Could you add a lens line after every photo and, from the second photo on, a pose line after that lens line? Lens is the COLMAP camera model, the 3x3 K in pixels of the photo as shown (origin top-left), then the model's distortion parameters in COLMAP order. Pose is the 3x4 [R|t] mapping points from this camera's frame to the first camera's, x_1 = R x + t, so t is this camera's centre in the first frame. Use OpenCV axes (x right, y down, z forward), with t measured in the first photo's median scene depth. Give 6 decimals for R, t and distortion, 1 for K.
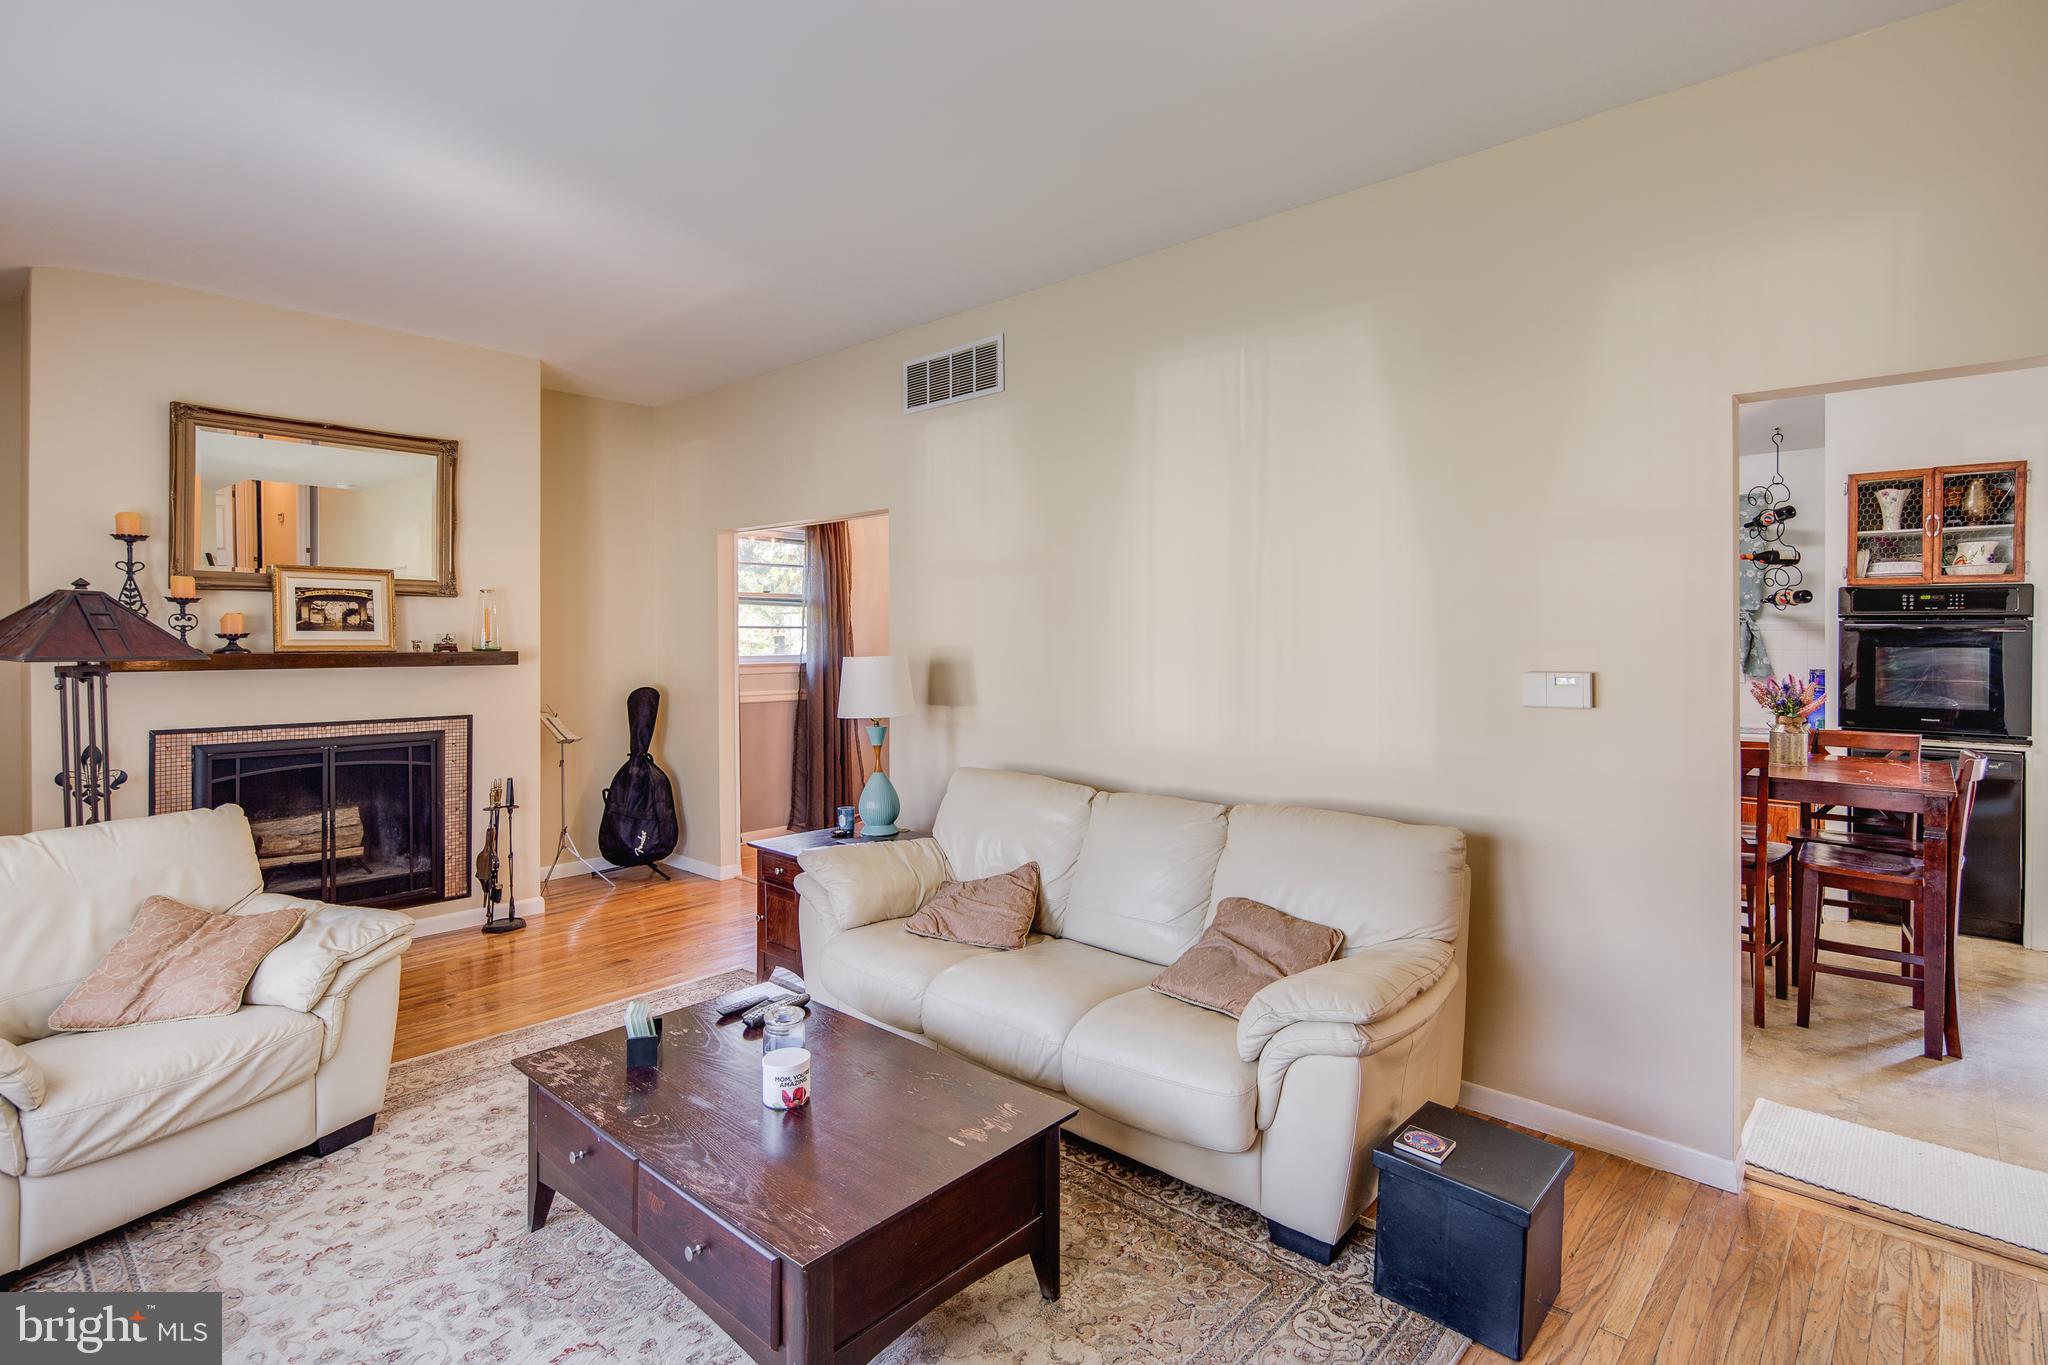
lens RADIAL K [[989.4, 0, 1029.7], [0, 989.4, 635.6], [0, 0, 1]] dist [0.008330, -0.005898]
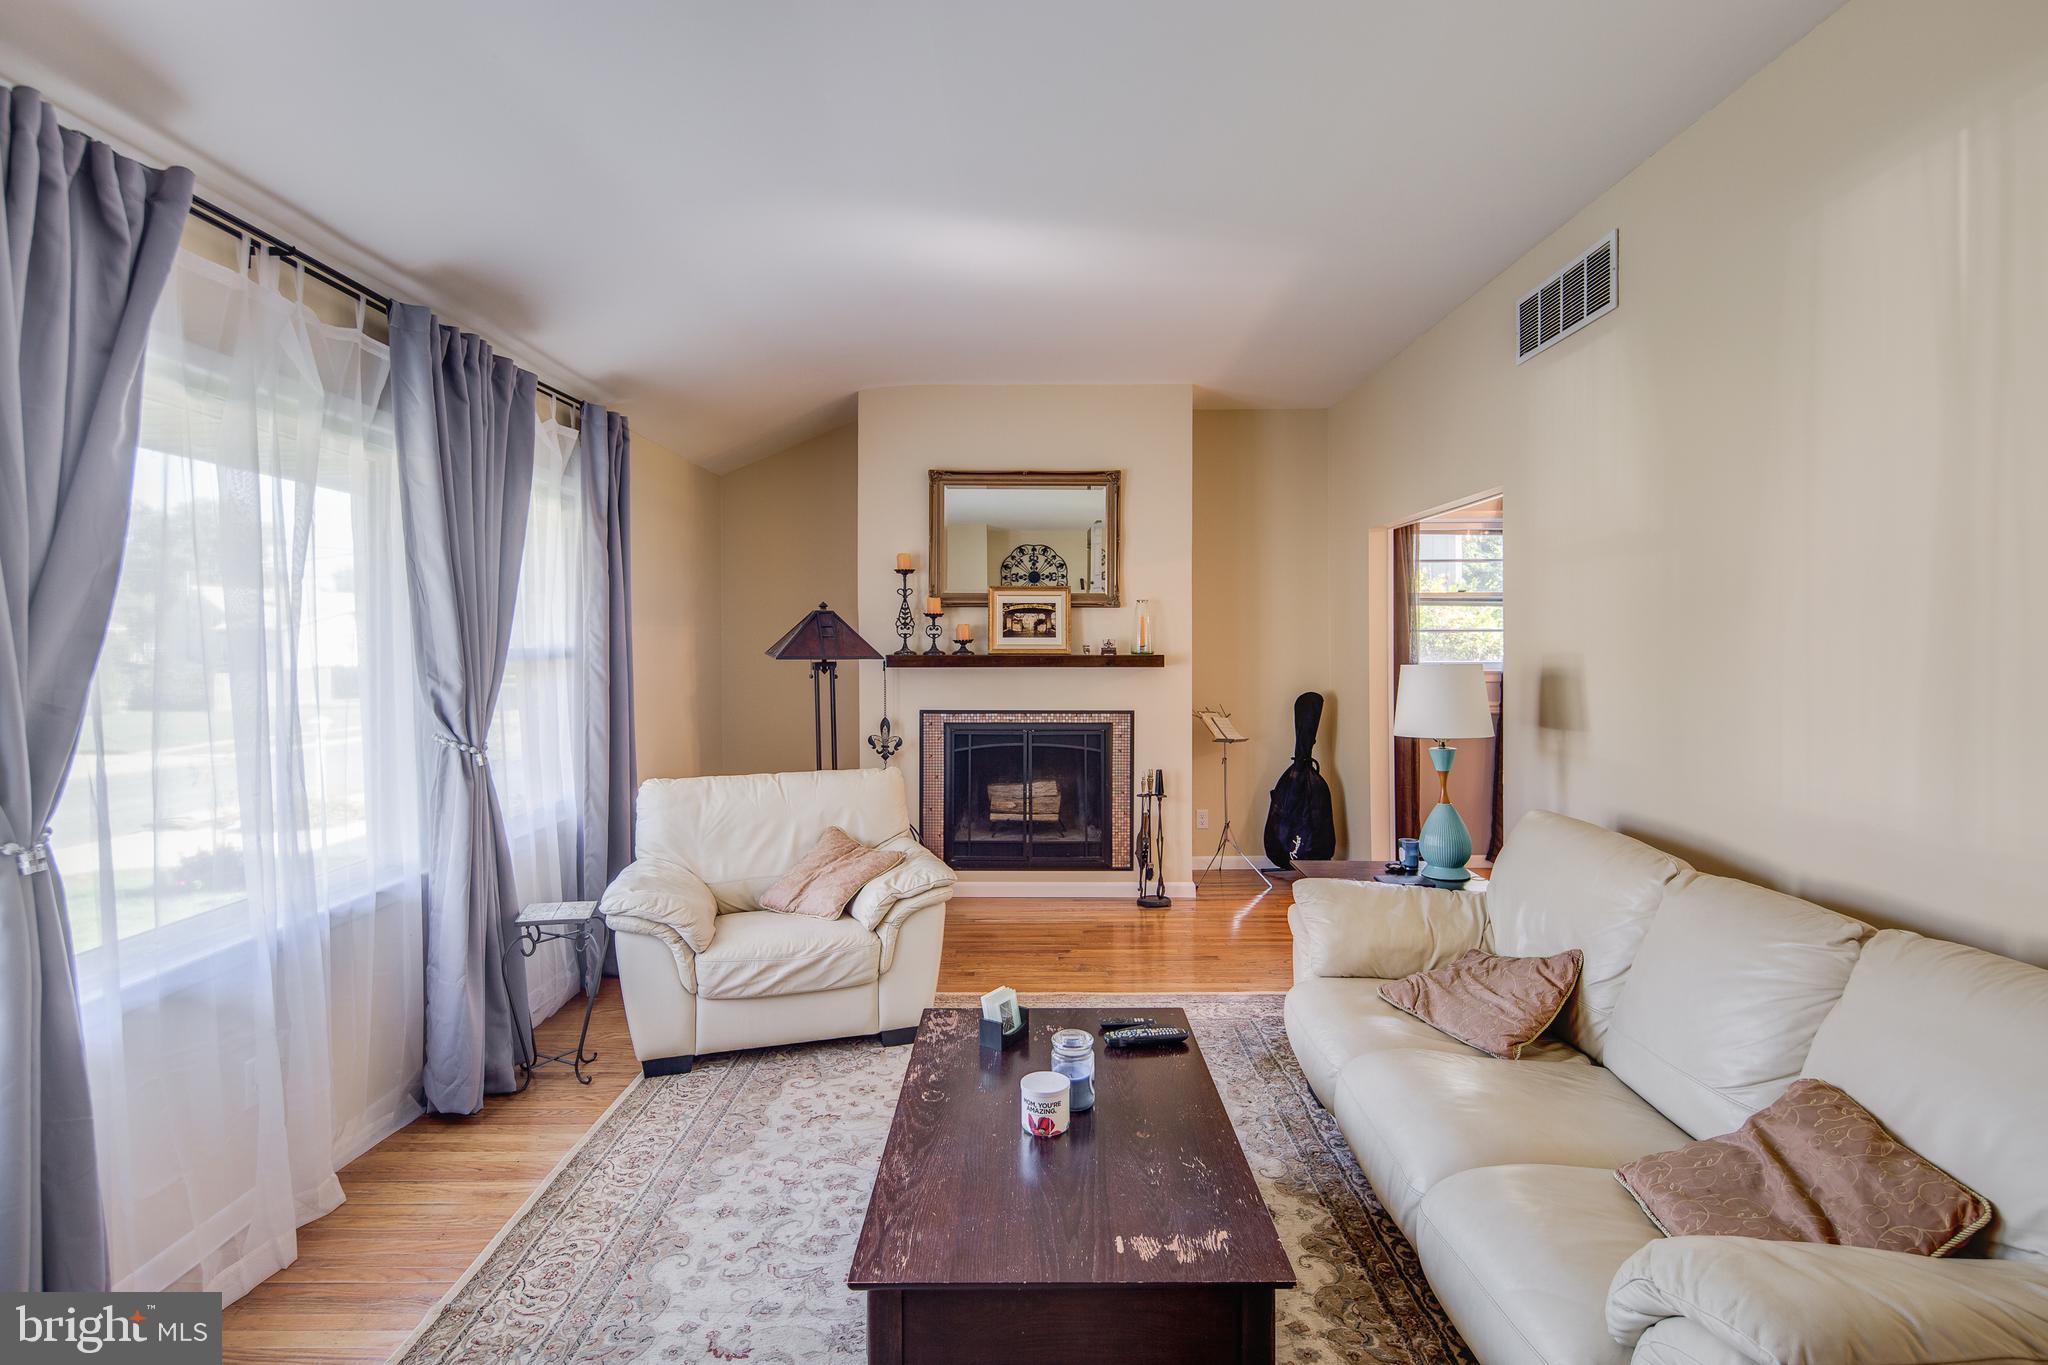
lens RADIAL K [[990.0, 0, 1025.6], [0, 990.0, 644.8], [0, 0, 1]] dist [0.000915, -0.005077]
pose [[0.666912, 0.000224, -0.745136, 0.225162], [0.003069, 0.999991, 0.003047, 0.001003], [0.745130, -0.004319, 0.666905, 0.176012]]
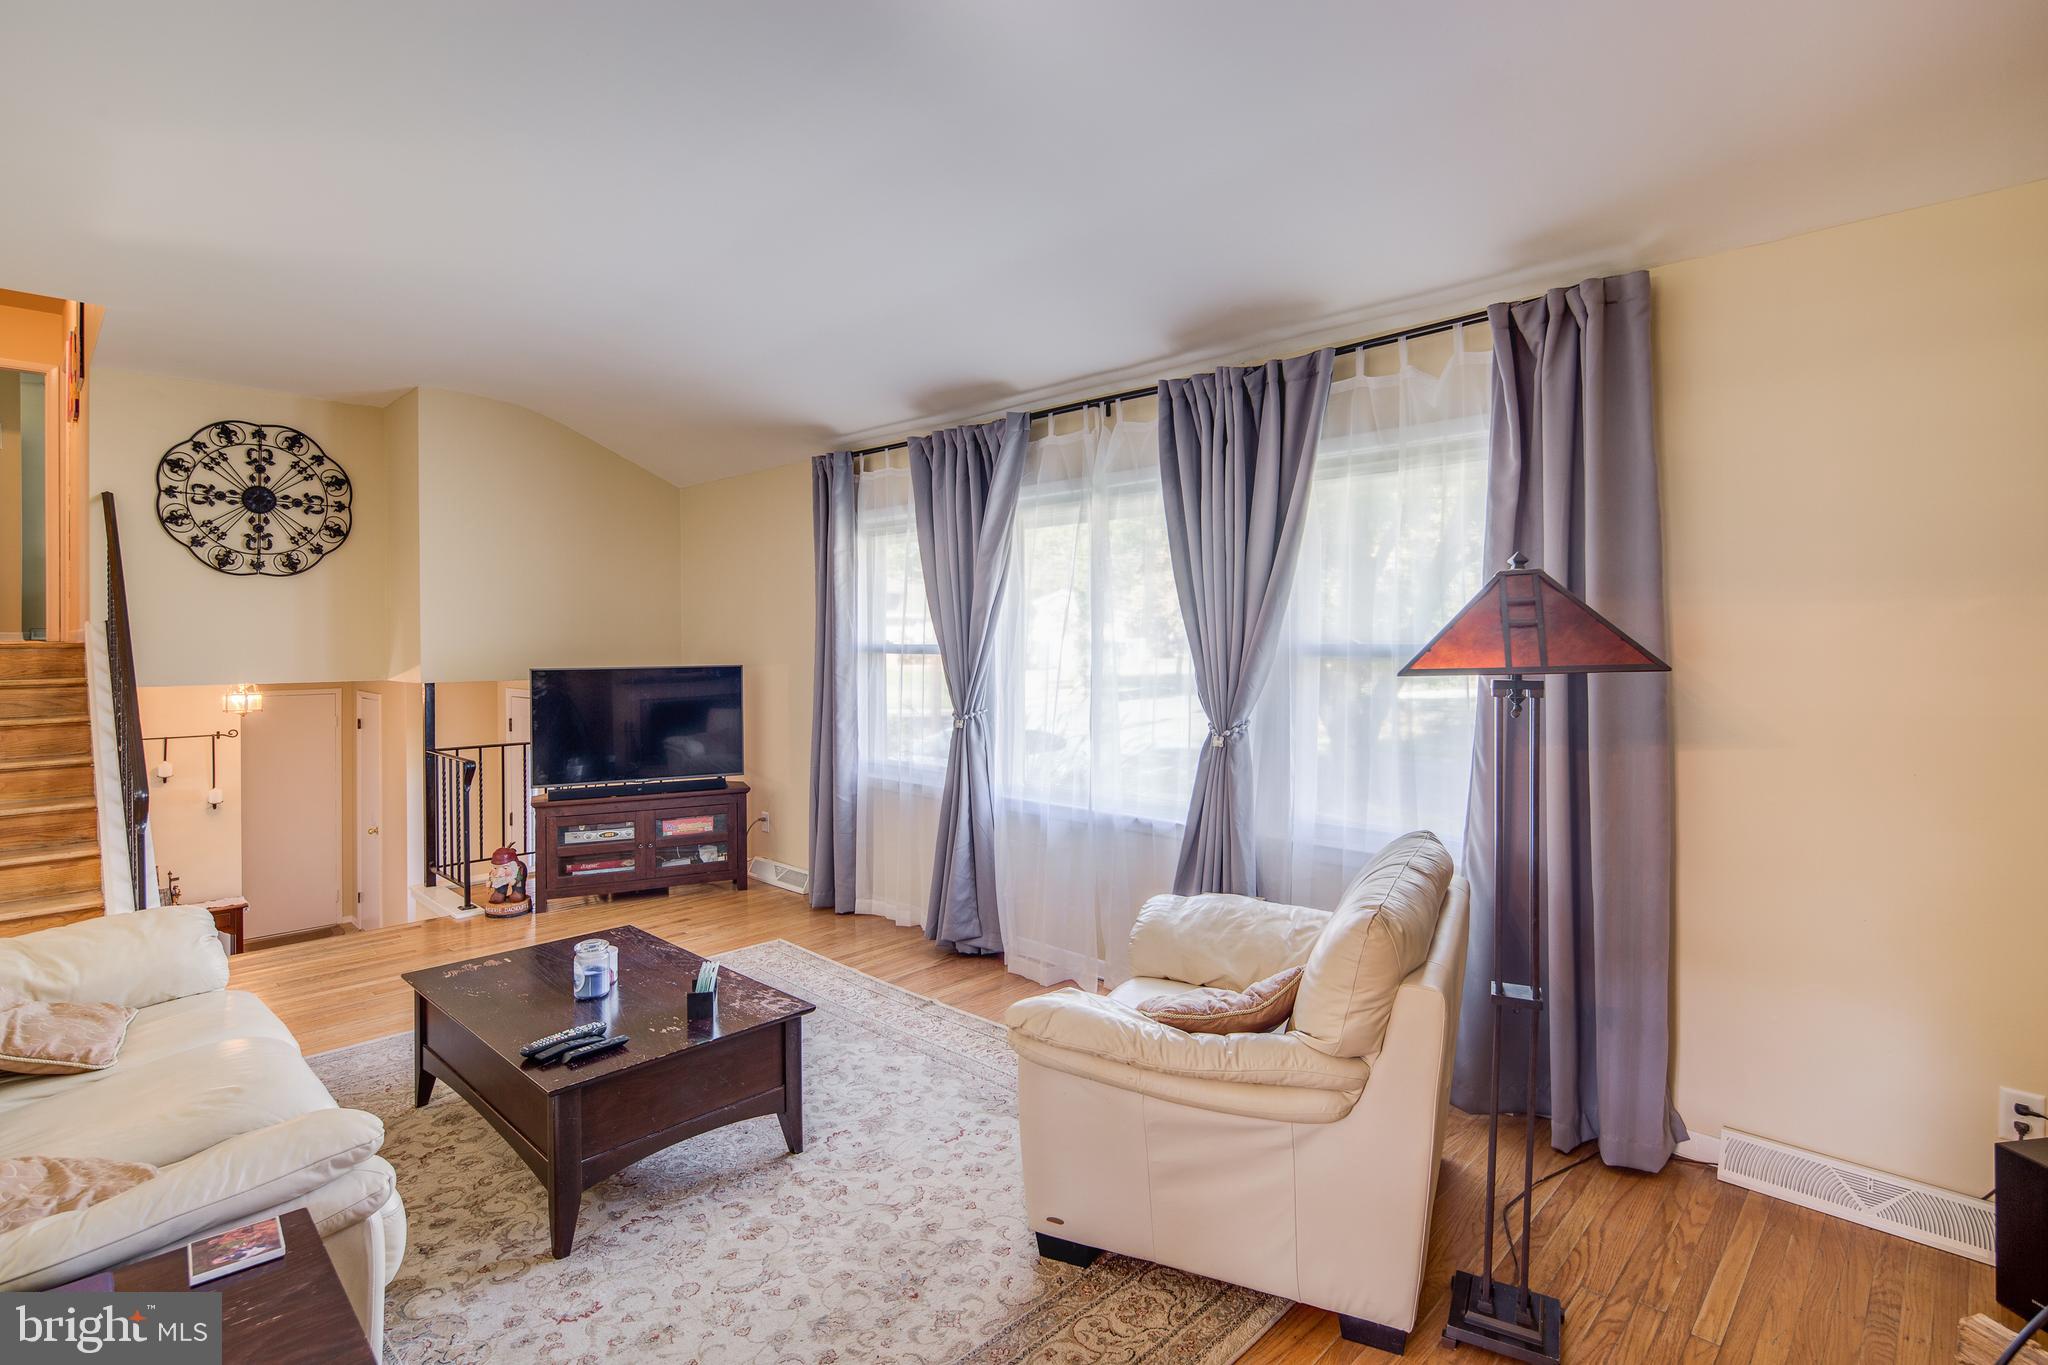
lens RADIAL K [[990.0, 0, 1025.6], [0, 990.0, 644.8], [0, 0, 1]] dist [0.000915, -0.005077]
pose [[-0.999321, 0.003069, 0.036719, -0.439974], [0.003347, 0.999966, 0.007520, 0.001652], [-0.036694, 0.007638, -0.999297, 1.160850]]
